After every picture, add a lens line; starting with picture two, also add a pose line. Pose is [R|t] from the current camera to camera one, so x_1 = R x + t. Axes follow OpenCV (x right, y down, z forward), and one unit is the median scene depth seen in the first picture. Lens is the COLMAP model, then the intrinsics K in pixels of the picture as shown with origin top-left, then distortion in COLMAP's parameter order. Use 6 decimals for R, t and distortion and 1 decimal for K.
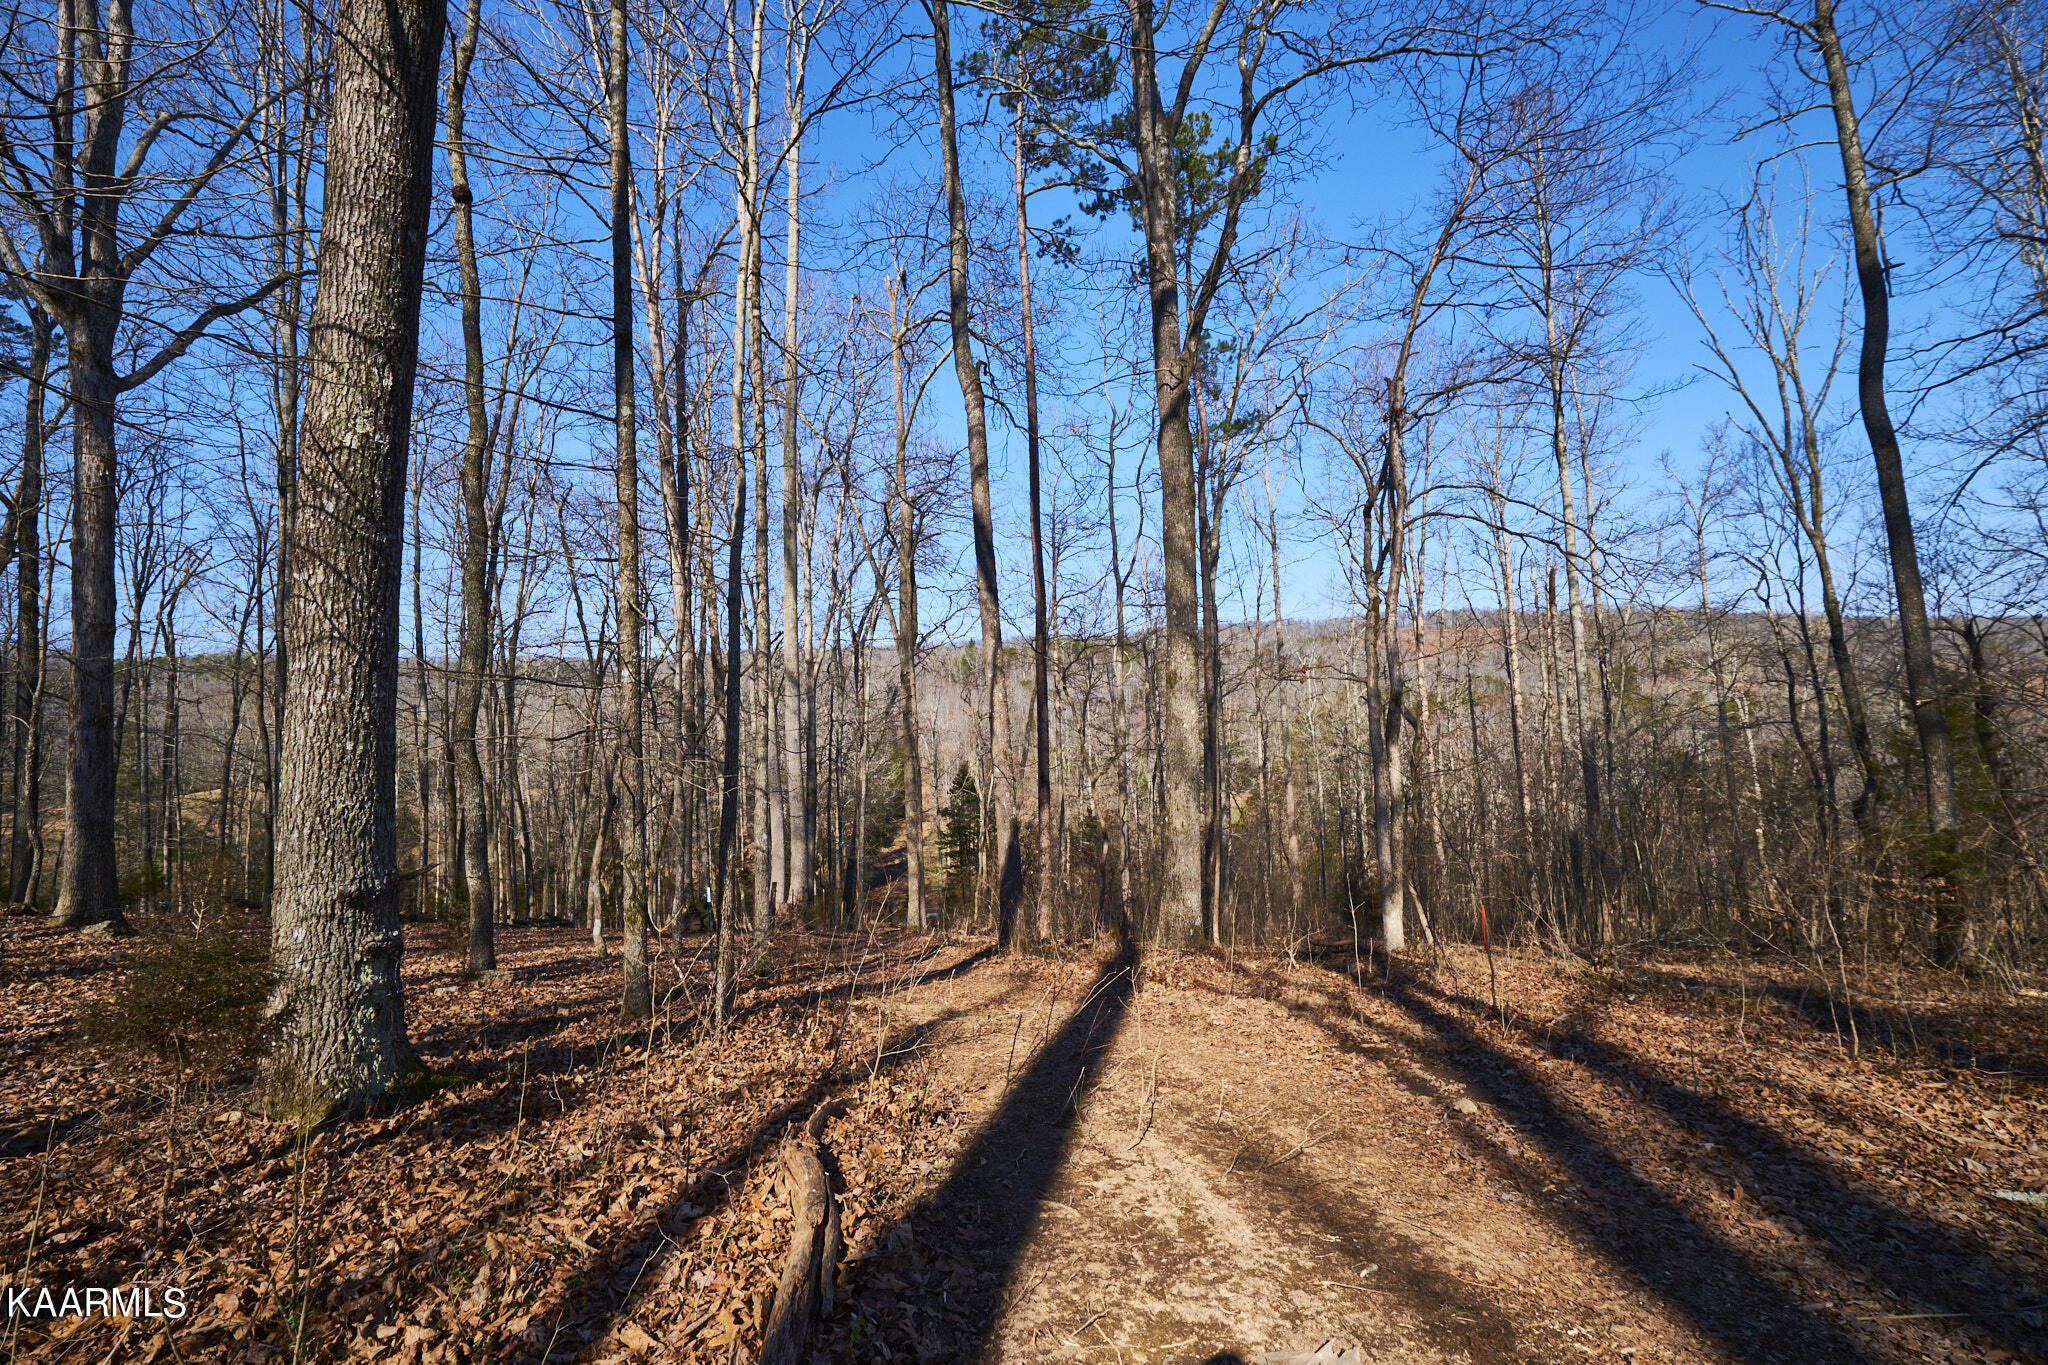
lens RADIAL K [[879.1, 0, 1024.0], [0, 879.1, 682.5], [0, 0, 1]] dist [-0.003717, -0.000676]
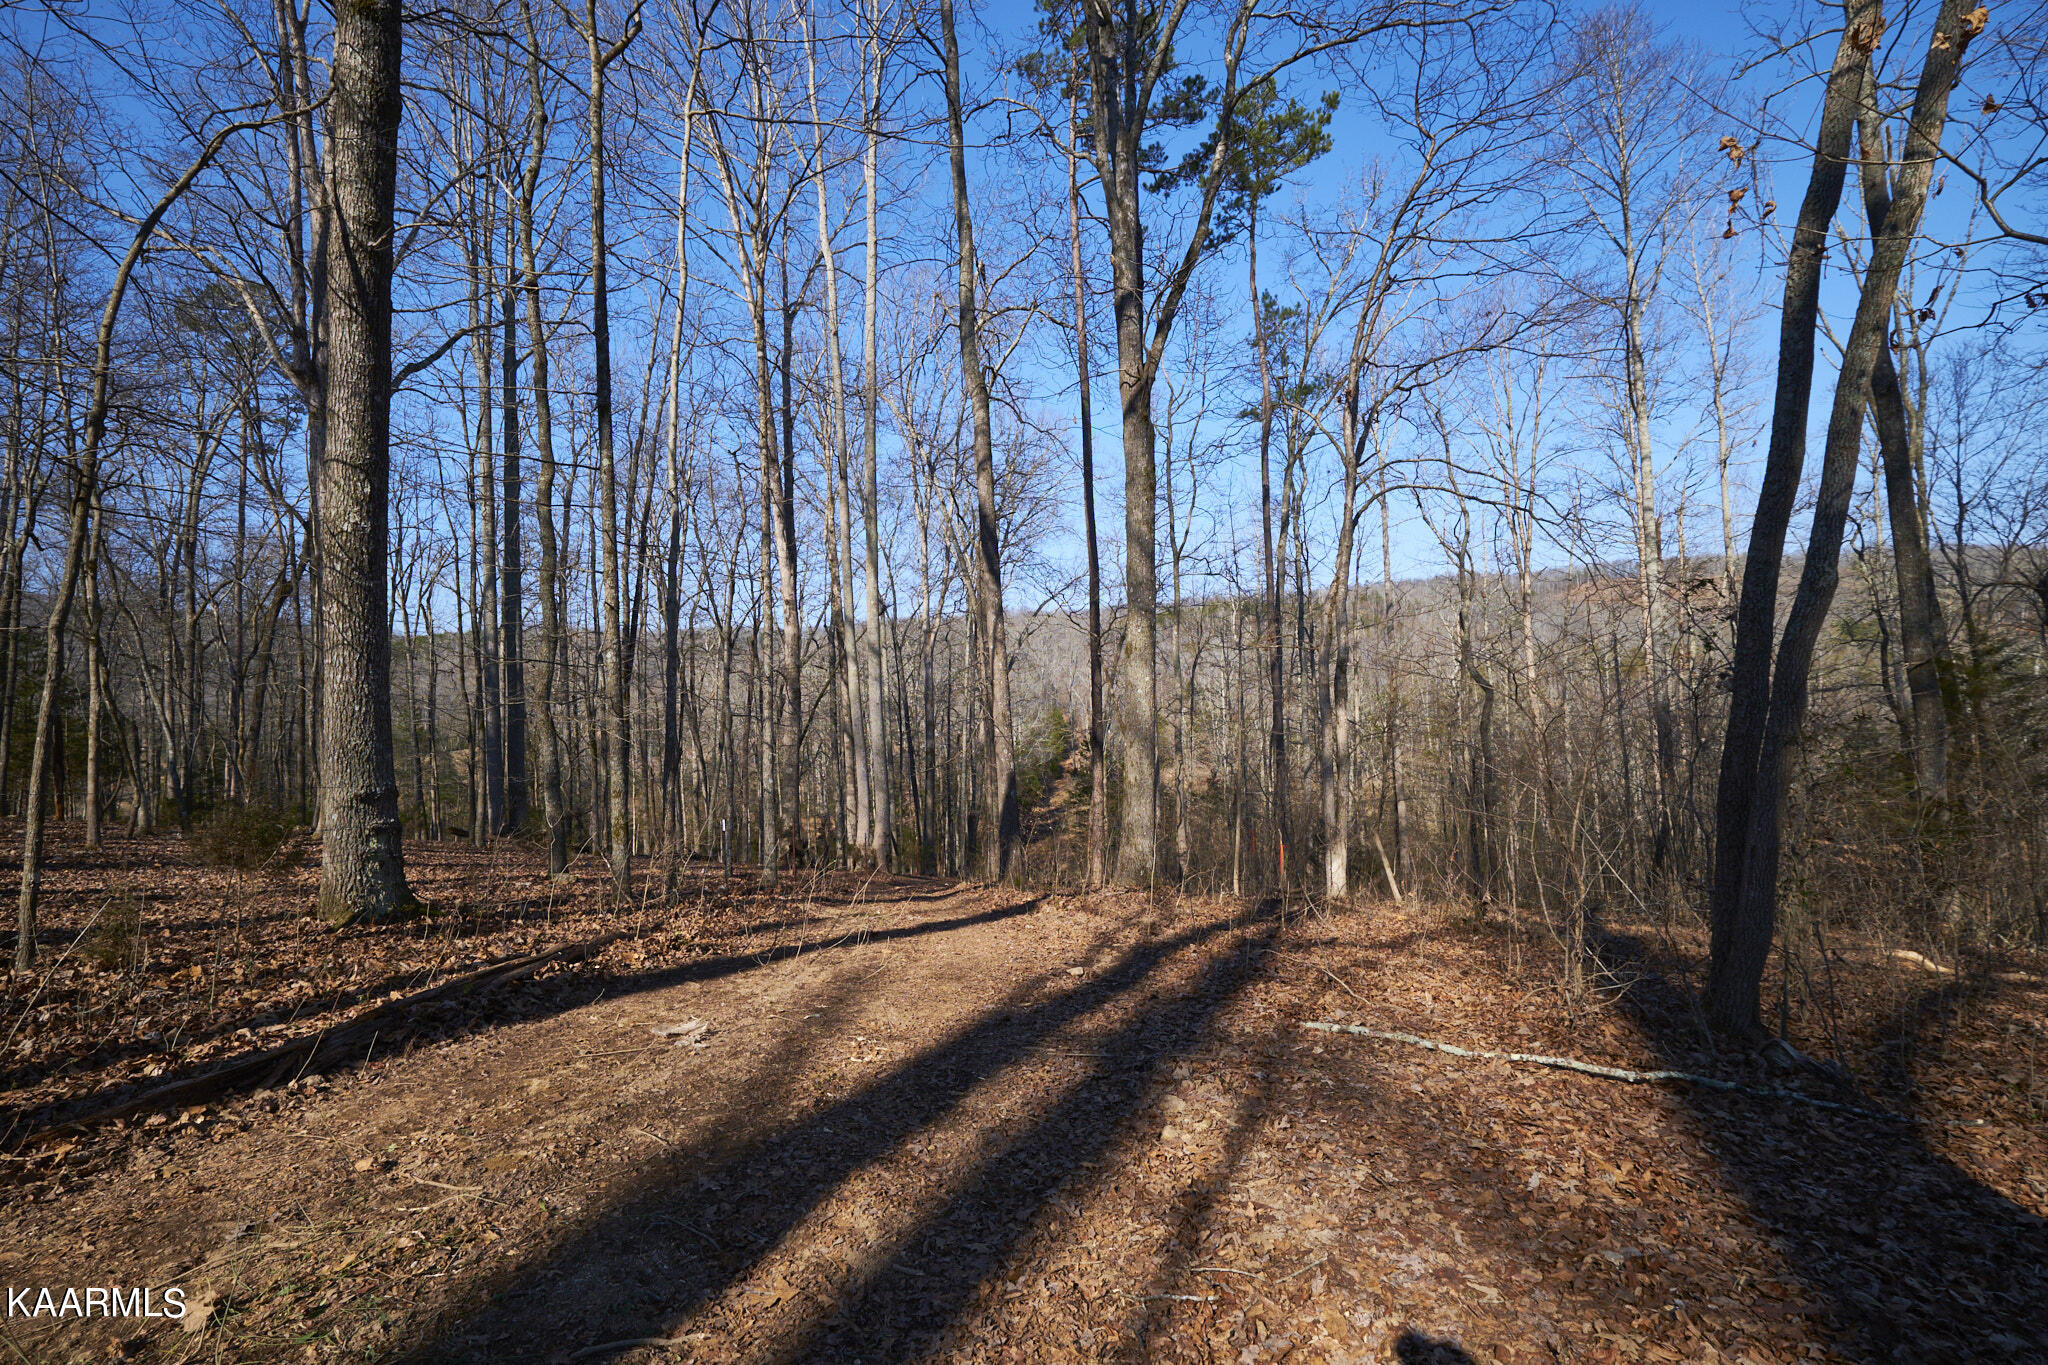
lens RADIAL K [[879.1, 0, 1024.0], [0, 879.1, 682.5], [0, 0, 1]] dist [-0.003717, -0.000676]
pose [[0.981082, -0.005252, -0.193519, 0.216139], [0.013256, 0.999108, 0.040088, -0.007179], [0.193136, -0.041895, 0.980277, -0.107352]]
